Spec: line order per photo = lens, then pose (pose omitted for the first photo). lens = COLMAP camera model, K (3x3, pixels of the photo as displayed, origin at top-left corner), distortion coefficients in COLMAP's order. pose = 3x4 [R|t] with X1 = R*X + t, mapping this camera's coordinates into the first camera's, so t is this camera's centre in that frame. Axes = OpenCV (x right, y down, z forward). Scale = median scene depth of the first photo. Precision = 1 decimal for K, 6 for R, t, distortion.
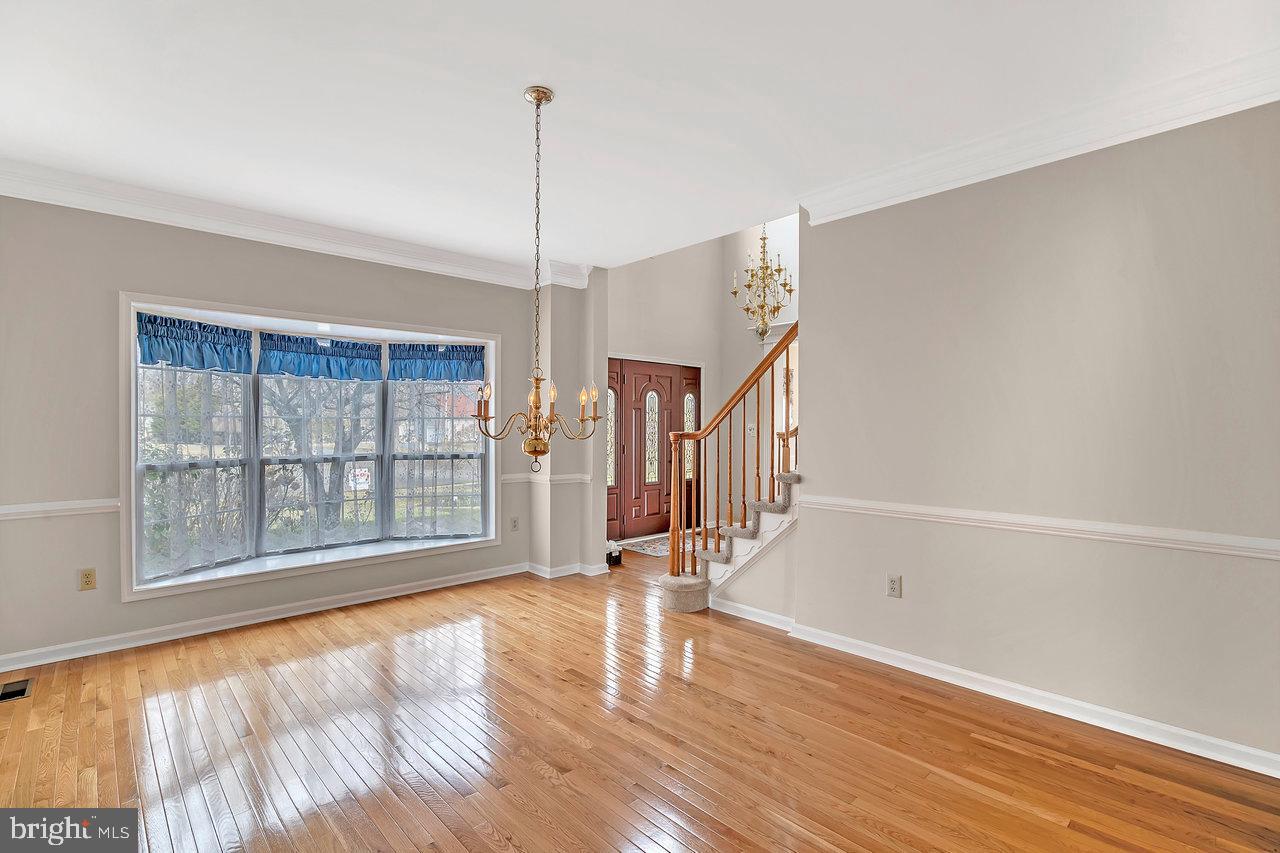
lens RADIAL K [[598.6, 0, 633.0], [0, 598.6, 416.1], [0, 0, 1]] dist [-0.008424, -0.002570]
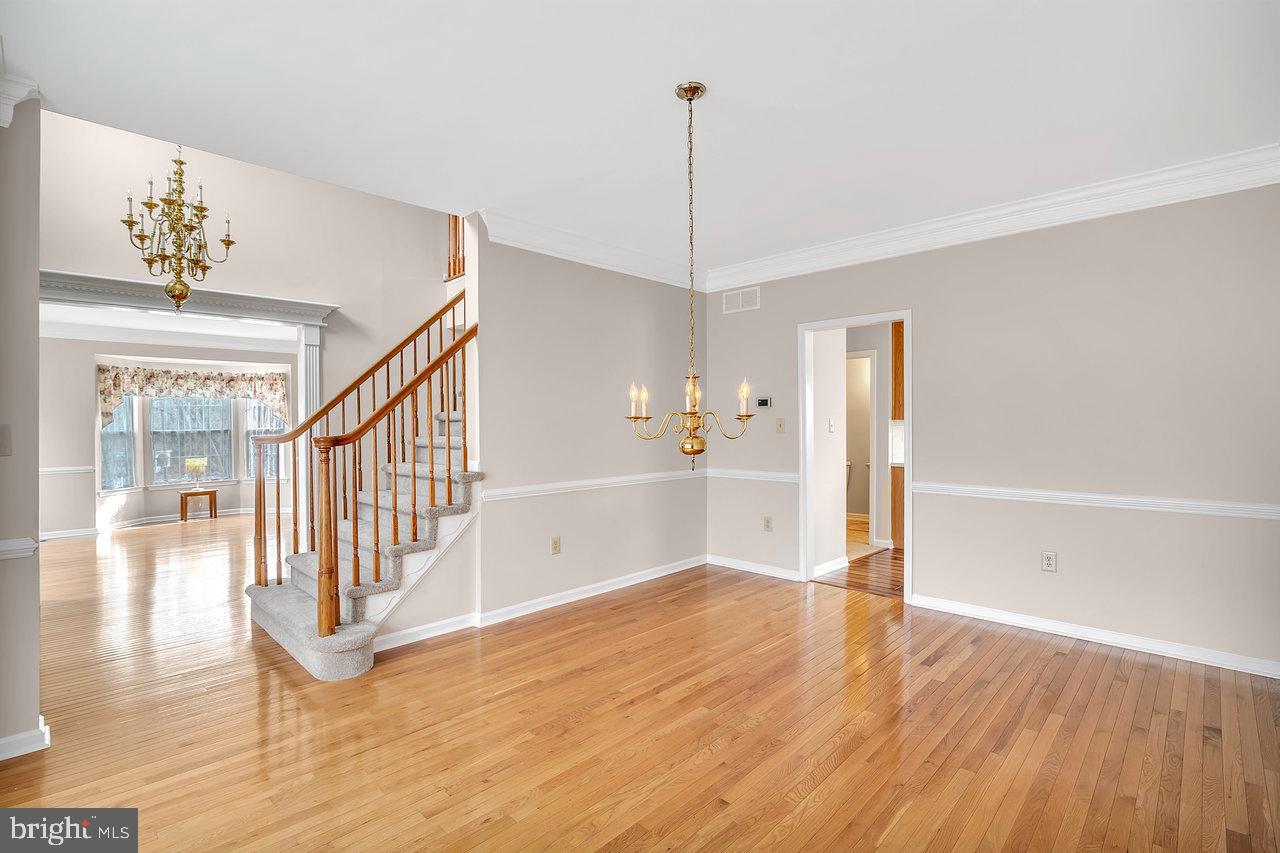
lens RADIAL K [[598.6, 0, 632.5], [0, 598.6, 427.9], [0, 0, 1]] dist [-0.008424, -0.002570]
pose [[-0.039757, -0.012445, 0.999132, -0.696761], [-0.002659, 0.999920, 0.012349, 0.006472], [-0.999206, -0.002166, -0.039786, 0.694743]]
